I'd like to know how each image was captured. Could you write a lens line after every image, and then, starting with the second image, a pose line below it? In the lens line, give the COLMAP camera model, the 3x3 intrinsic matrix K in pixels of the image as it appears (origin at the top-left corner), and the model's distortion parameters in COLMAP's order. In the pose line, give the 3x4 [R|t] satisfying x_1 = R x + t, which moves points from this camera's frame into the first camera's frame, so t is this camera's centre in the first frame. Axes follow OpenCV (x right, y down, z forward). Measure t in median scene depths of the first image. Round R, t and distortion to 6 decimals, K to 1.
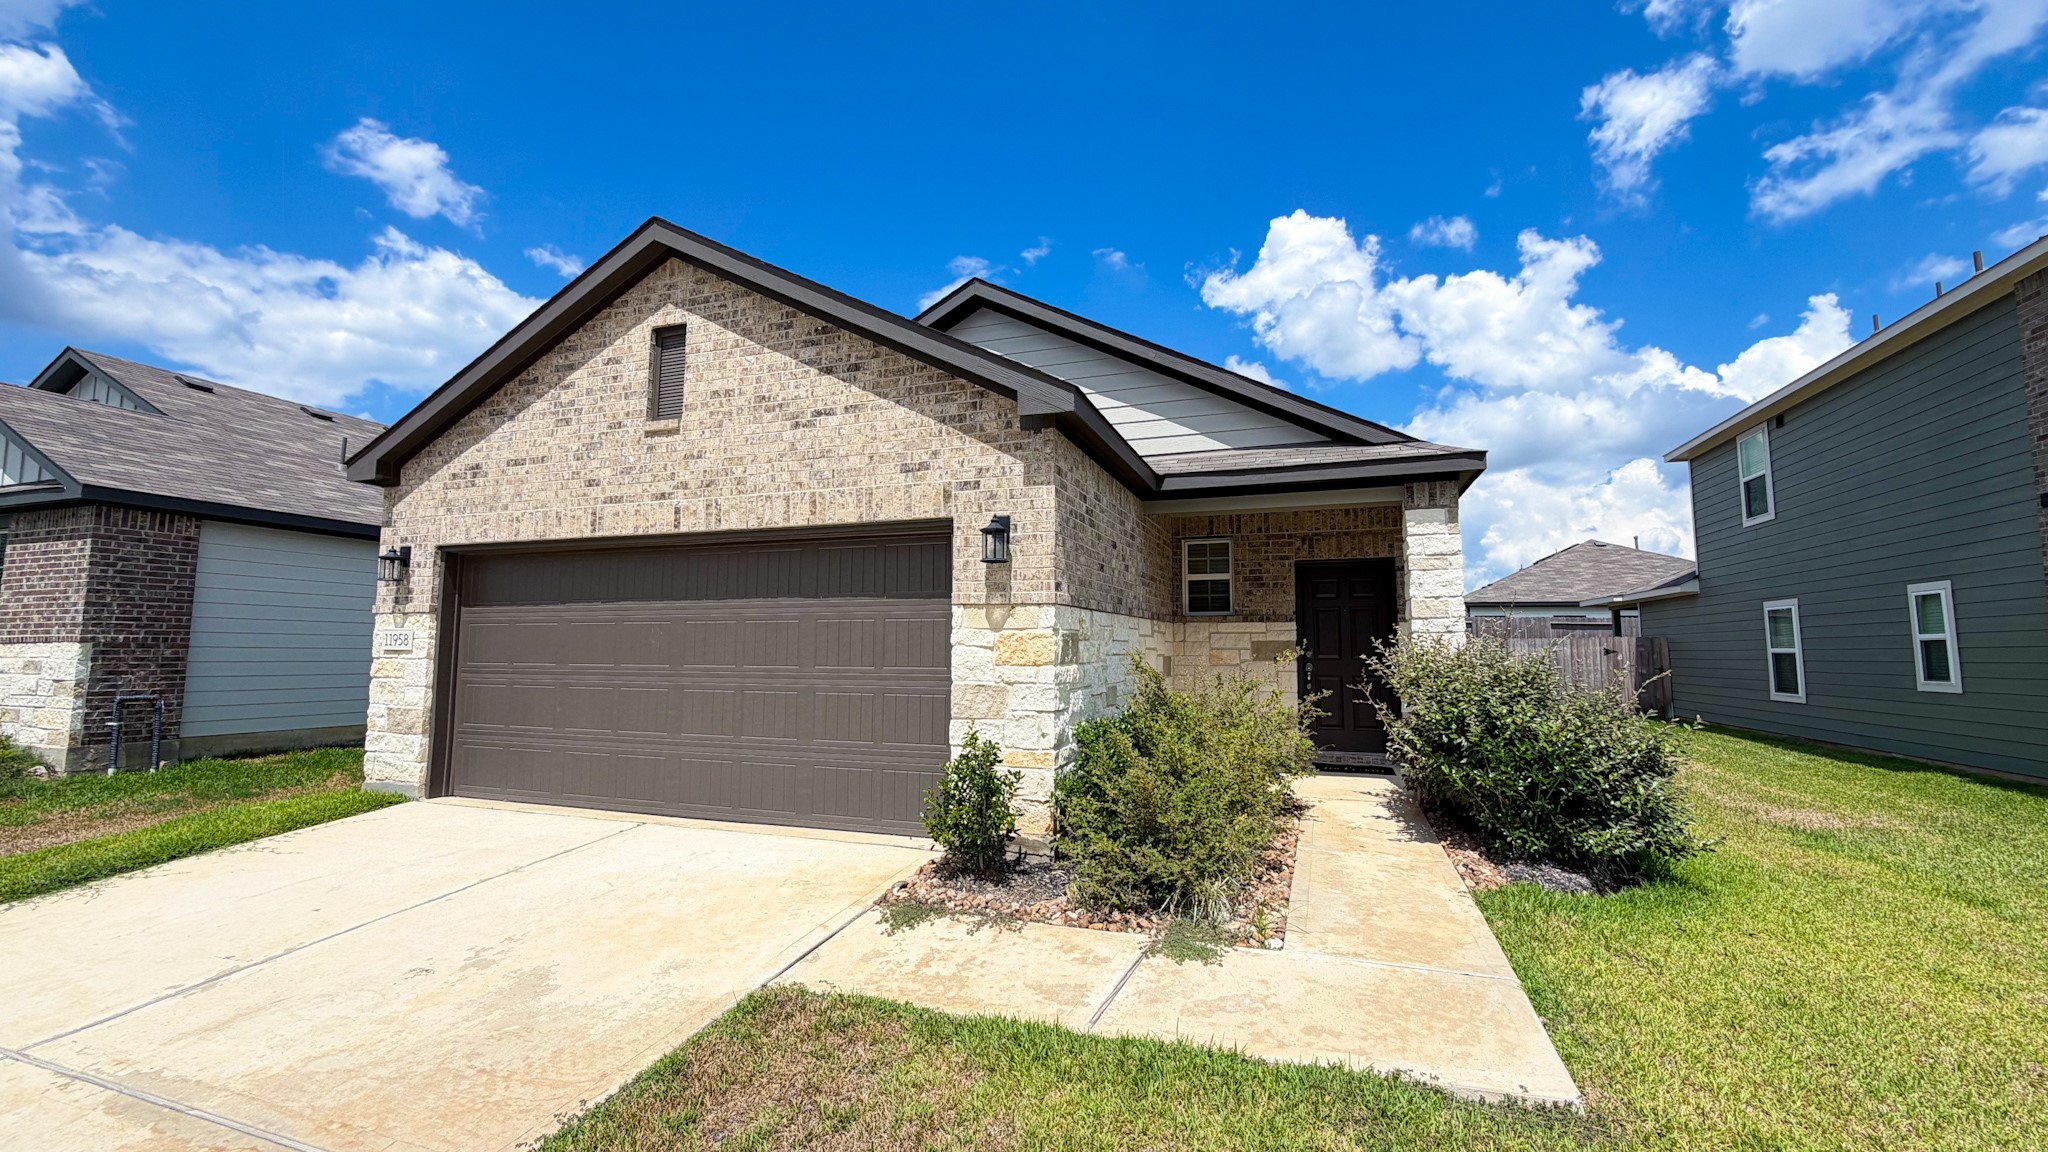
lens RADIAL K [[809.5, 0, 1024.0], [0, 809.5, 576.0], [0, 0, 1]] dist [-0.000094, -0.000445]
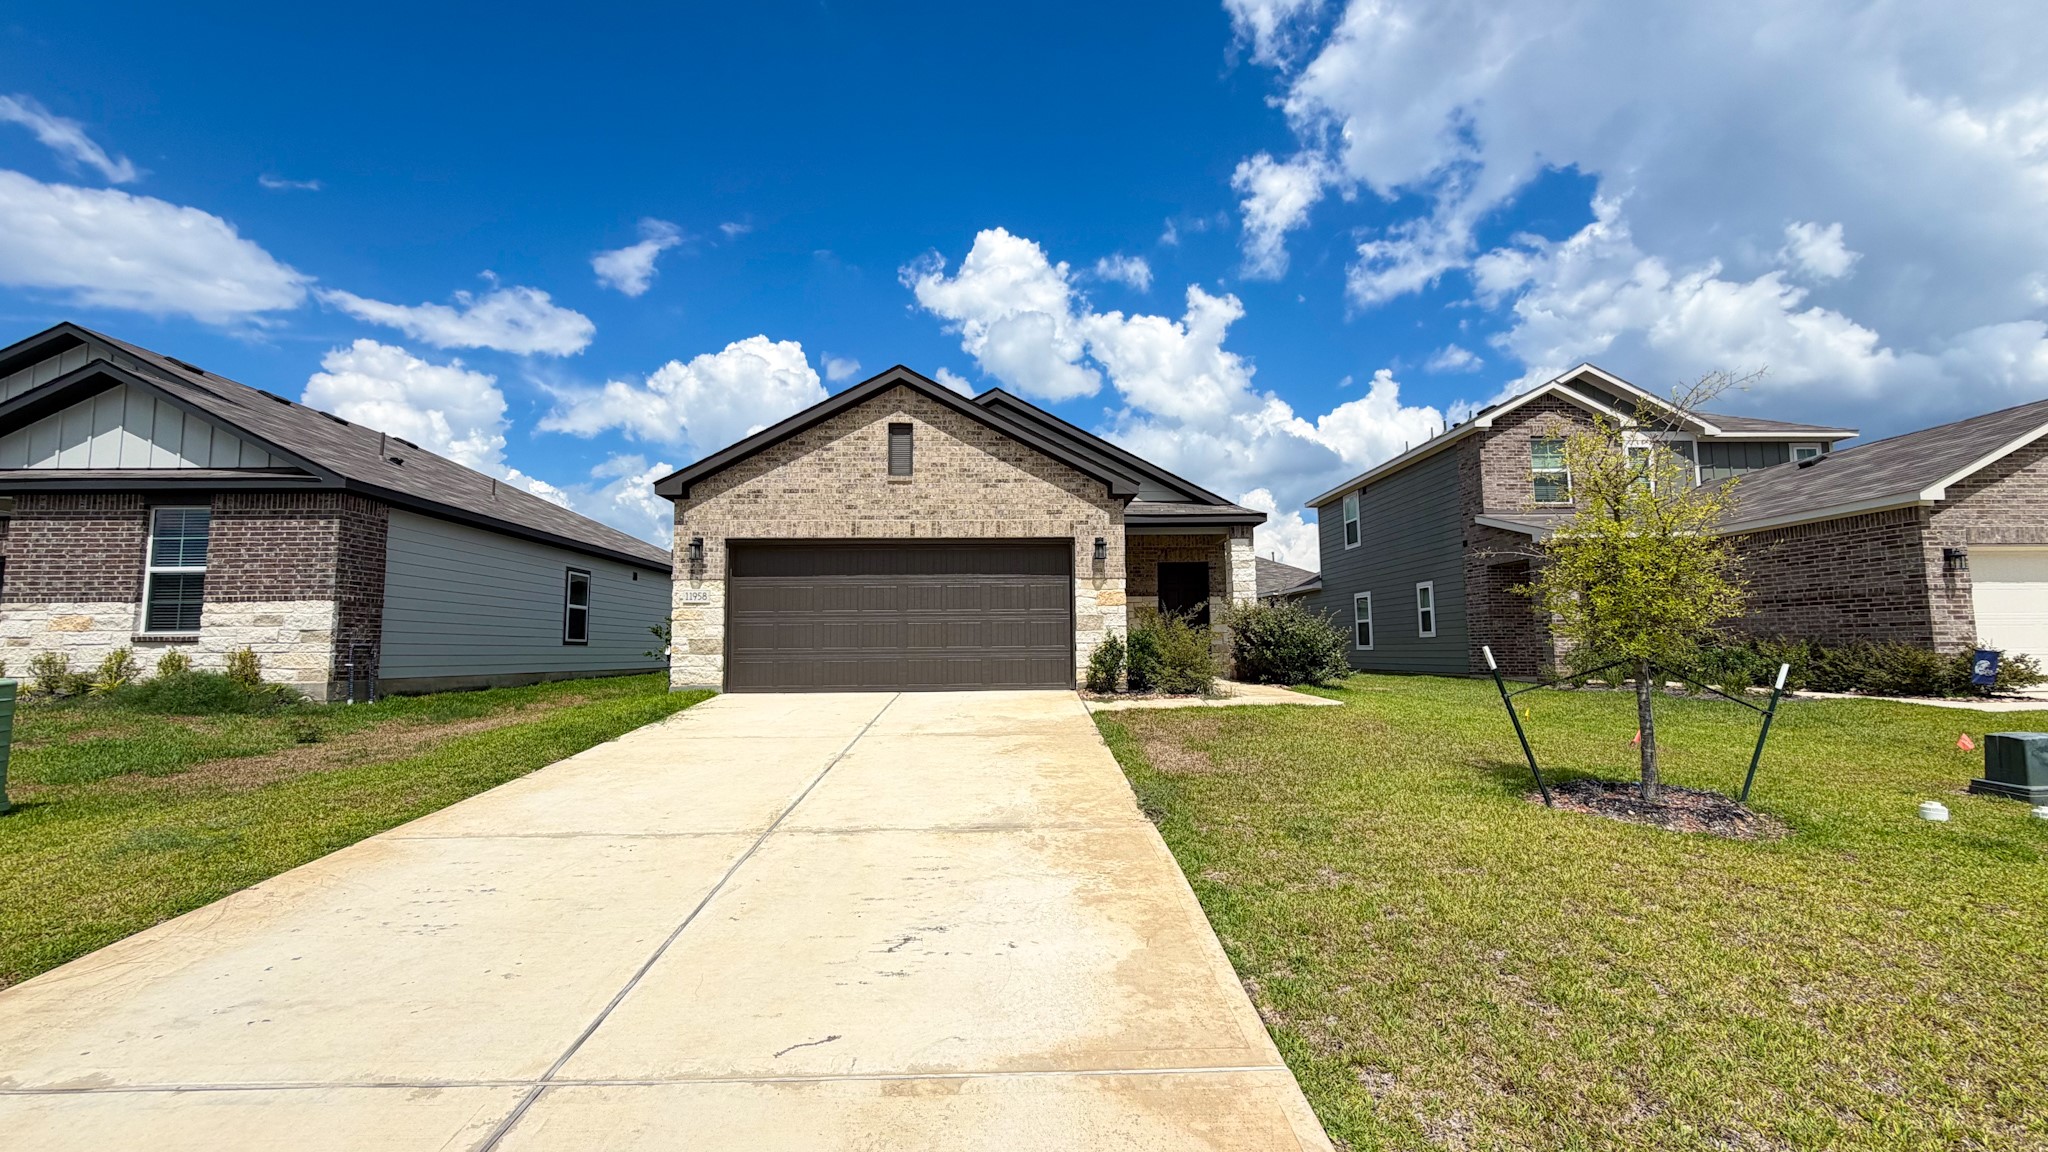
lens RADIAL K [[809.5, 0, 1024.0], [0, 809.5, 576.0], [0, 0, 1]] dist [-0.000094, -0.000445]
pose [[0.931719, 0.020807, 0.362583, -0.797149], [-0.021170, 0.999771, -0.002972, 0.031697], [-0.362562, -0.004906, 0.931947, -0.761032]]
